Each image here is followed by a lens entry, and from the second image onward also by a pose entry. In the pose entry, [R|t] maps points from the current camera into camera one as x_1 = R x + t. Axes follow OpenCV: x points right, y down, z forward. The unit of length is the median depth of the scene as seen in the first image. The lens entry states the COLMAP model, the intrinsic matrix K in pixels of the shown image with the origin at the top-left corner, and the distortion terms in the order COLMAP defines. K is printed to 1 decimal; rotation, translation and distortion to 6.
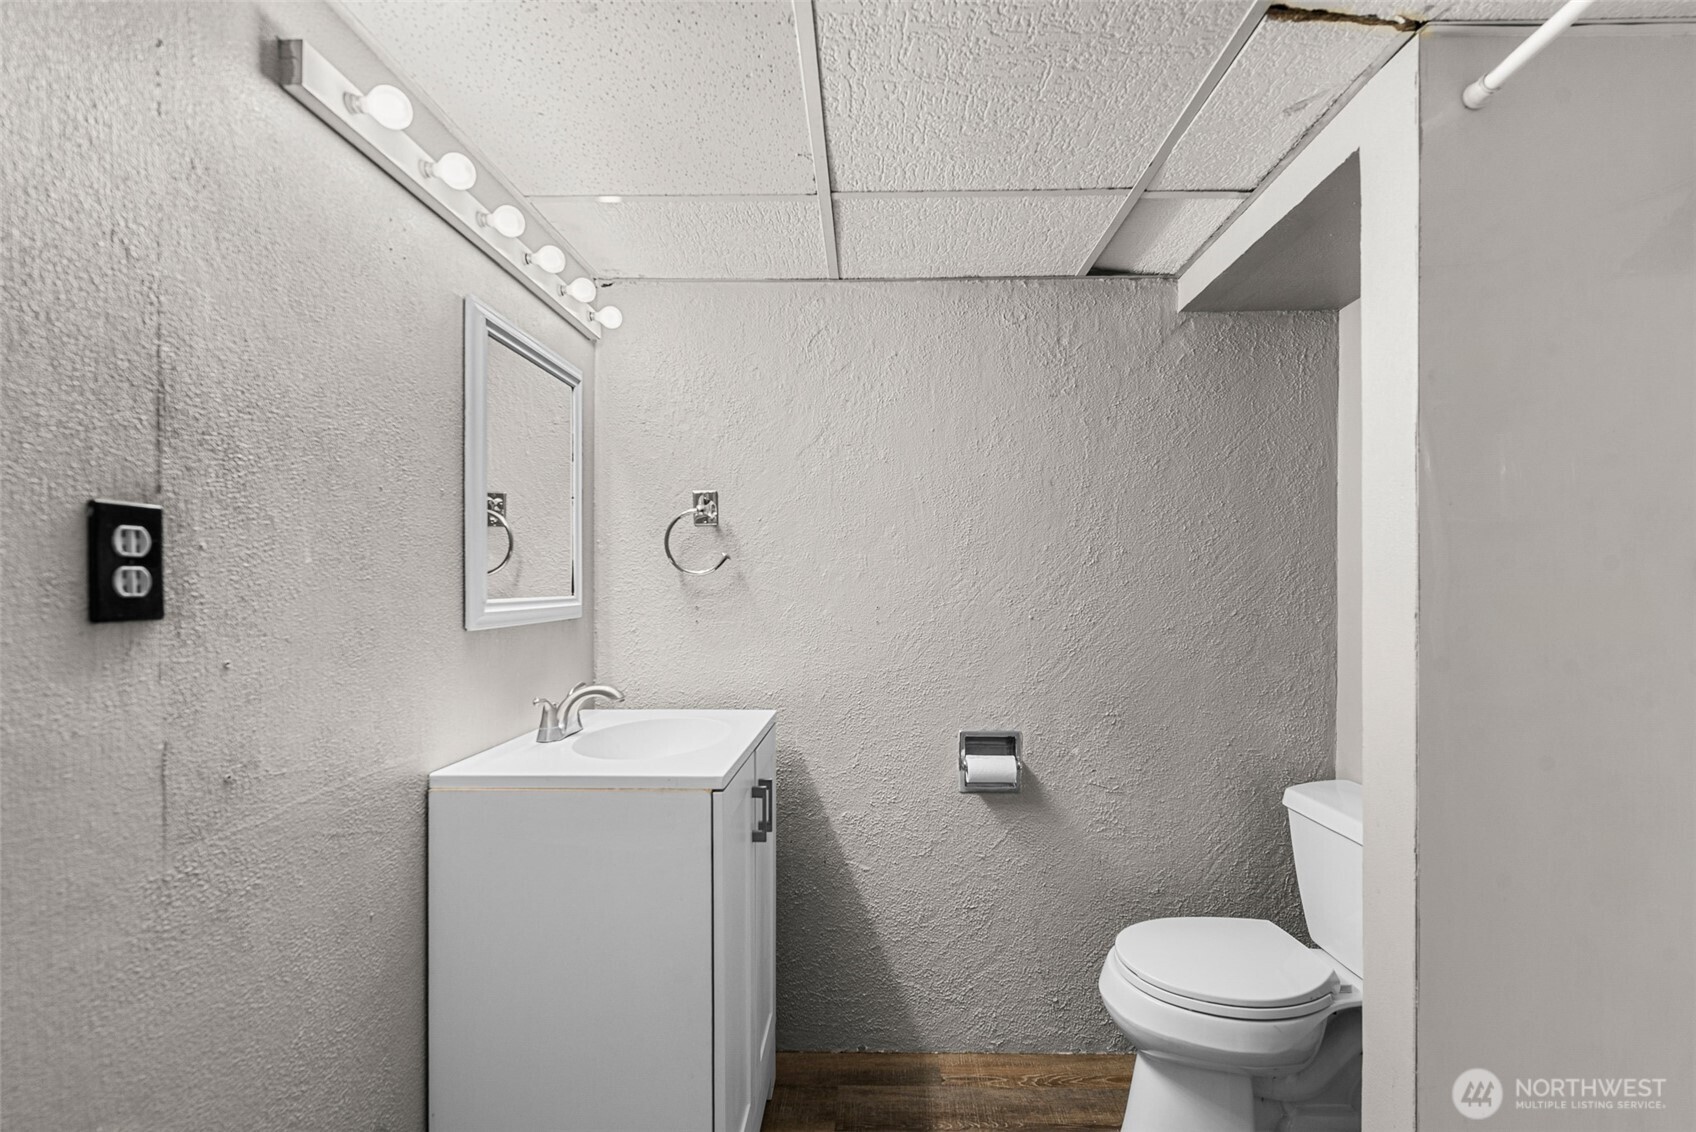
lens RADIAL K [[770.8, 0, 847.9], [0, 770.8, 572.5], [0, 0, 1]] dist [0.005531, -0.000788]
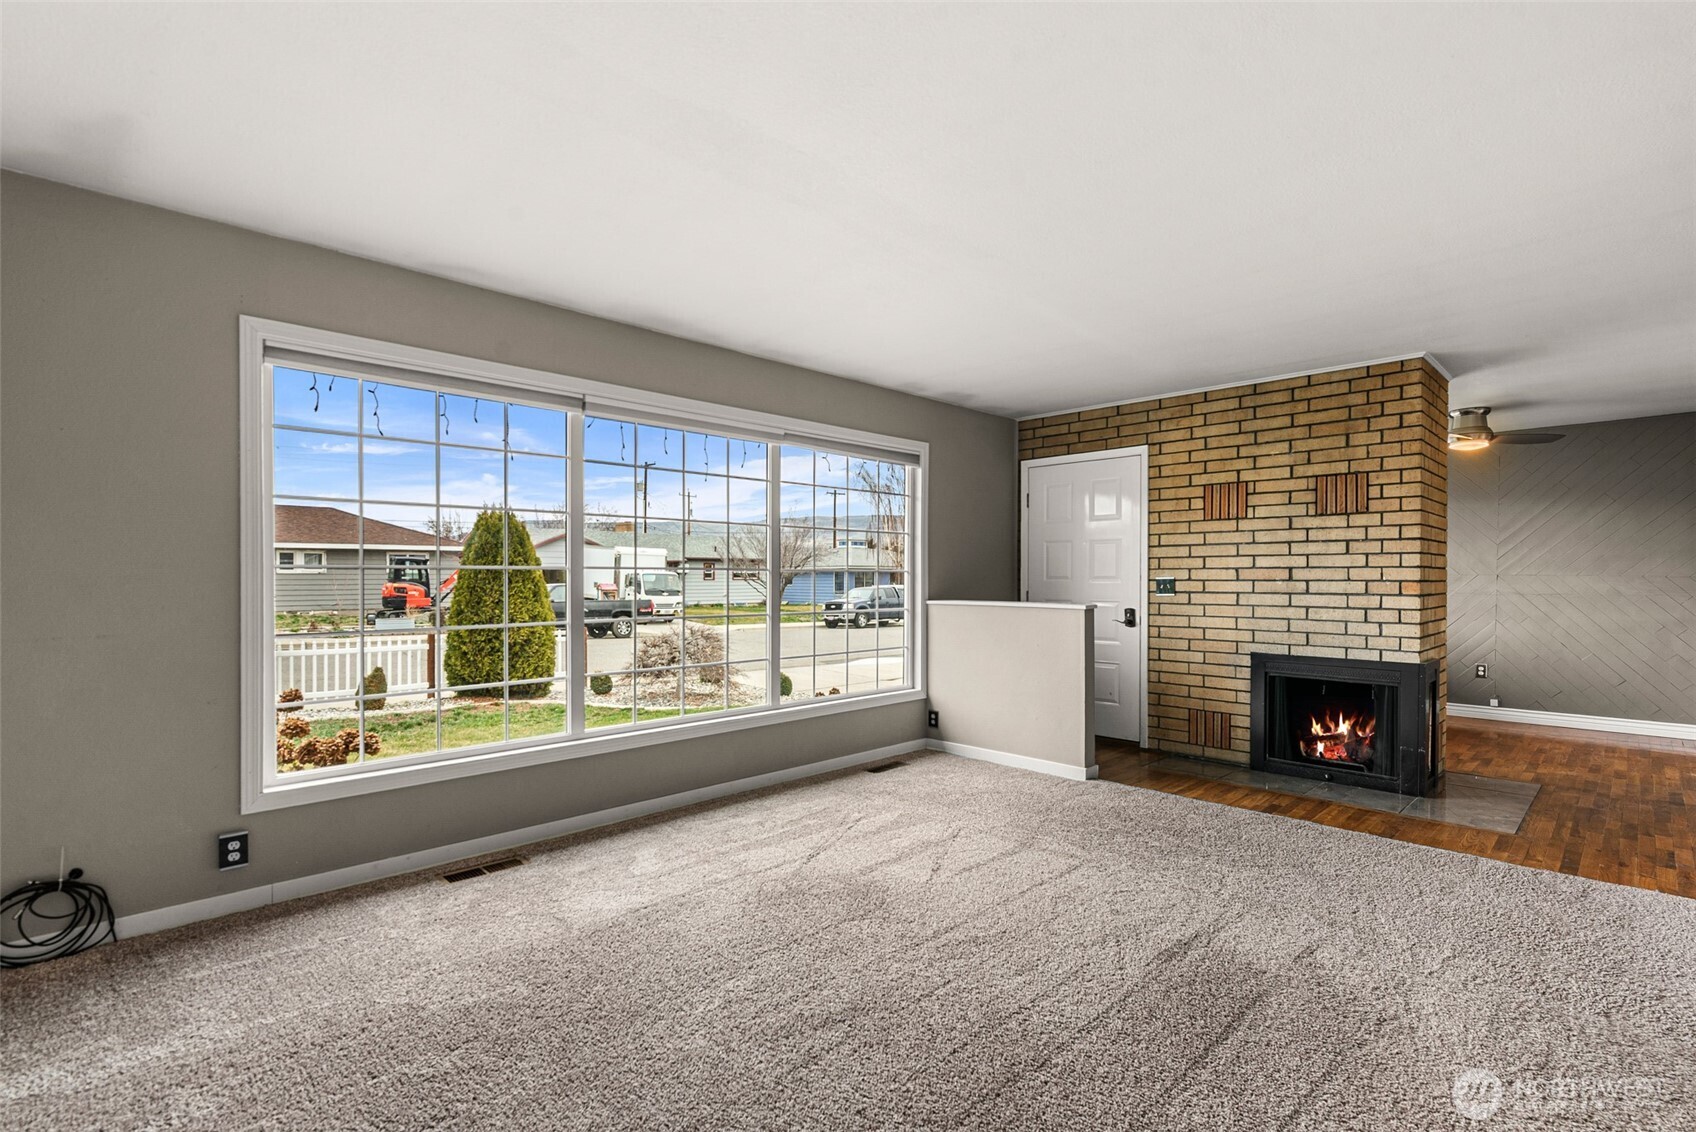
lens RADIAL K [[829.7, 0, 850.0], [0, 829.7, 578.5], [0, 0, 1]] dist [-0.001031, -0.000635]
pose [[0.666641, -0.006517, 0.745350, -1.896948], [-0.000765, 0.999955, 0.009428, -1.341979], [-0.745378, -0.006855, 0.666606, -3.774831]]
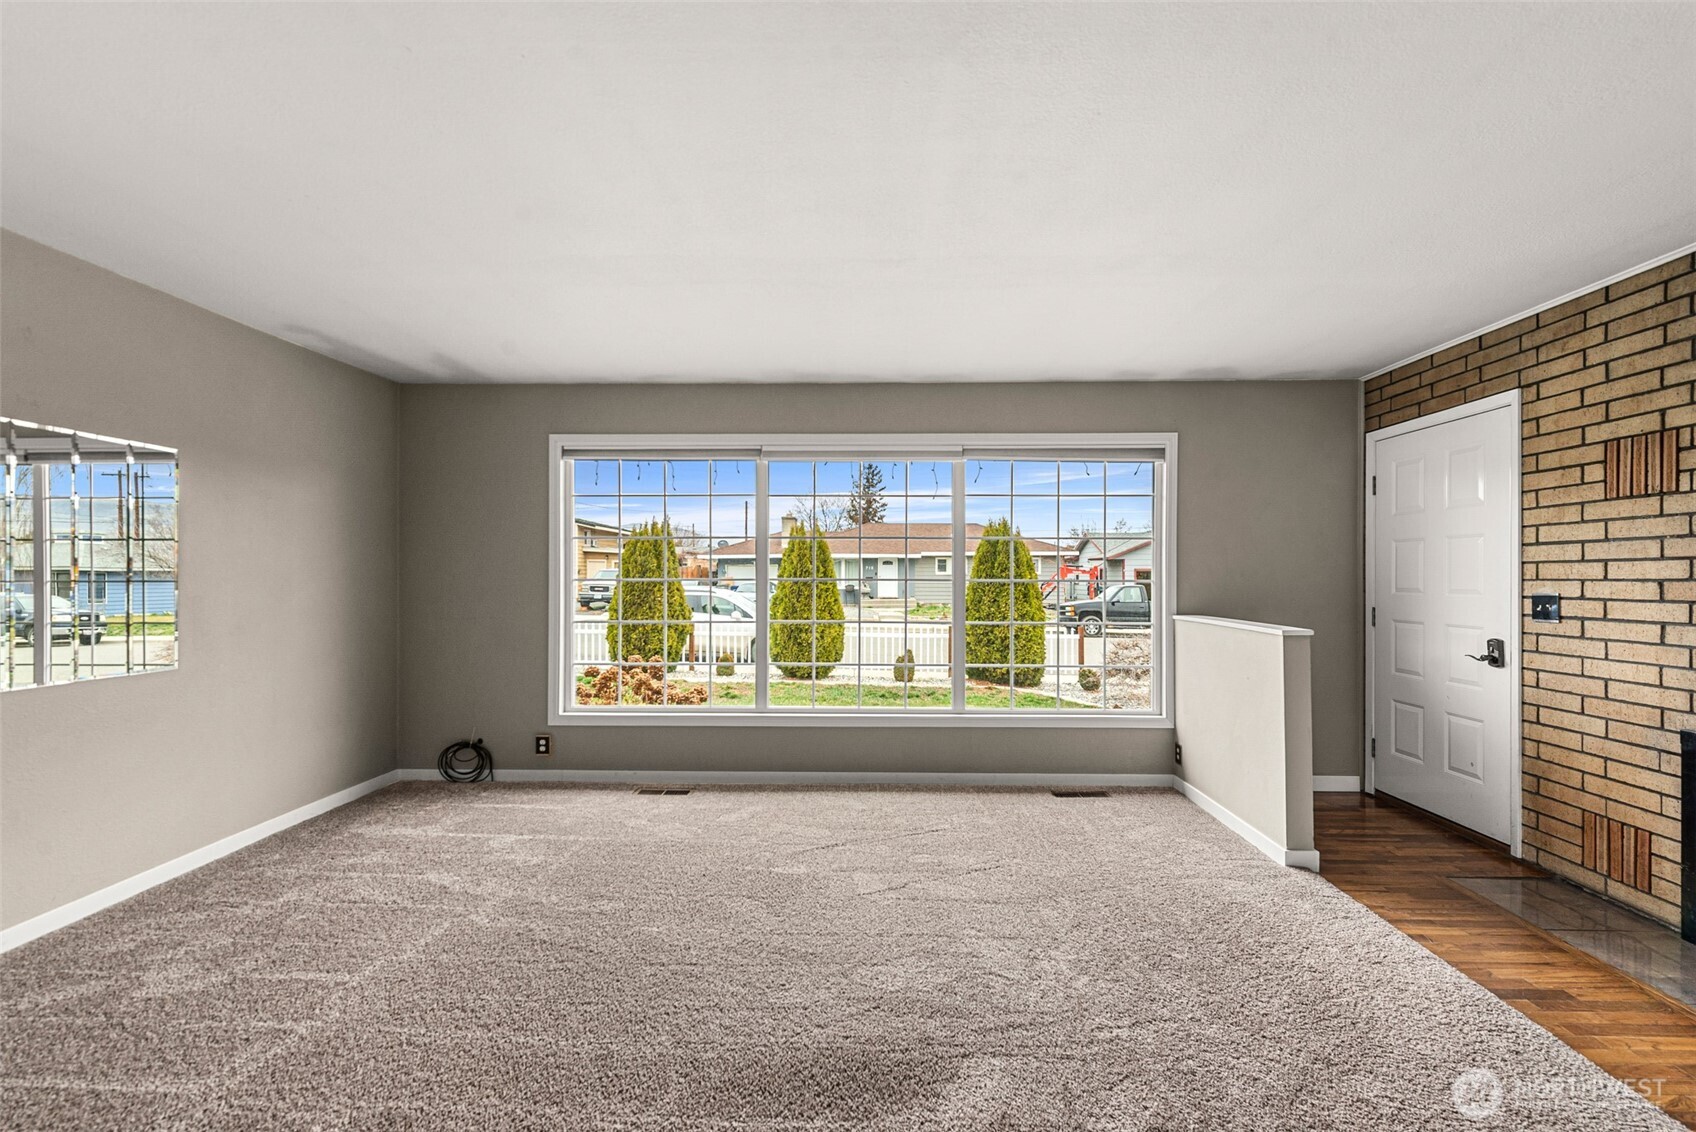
lens RADIAL K [[770.8, 0, 850.1], [0, 770.8, 566.7], [0, 0, 1]] dist [0.005531, -0.000788]
pose [[0.999991, -0.003888, 0.001753, 1.570426], [0.003898, 0.999977, -0.005468, -1.425845], [-0.001732, 0.005475, 0.999984, -5.297215]]
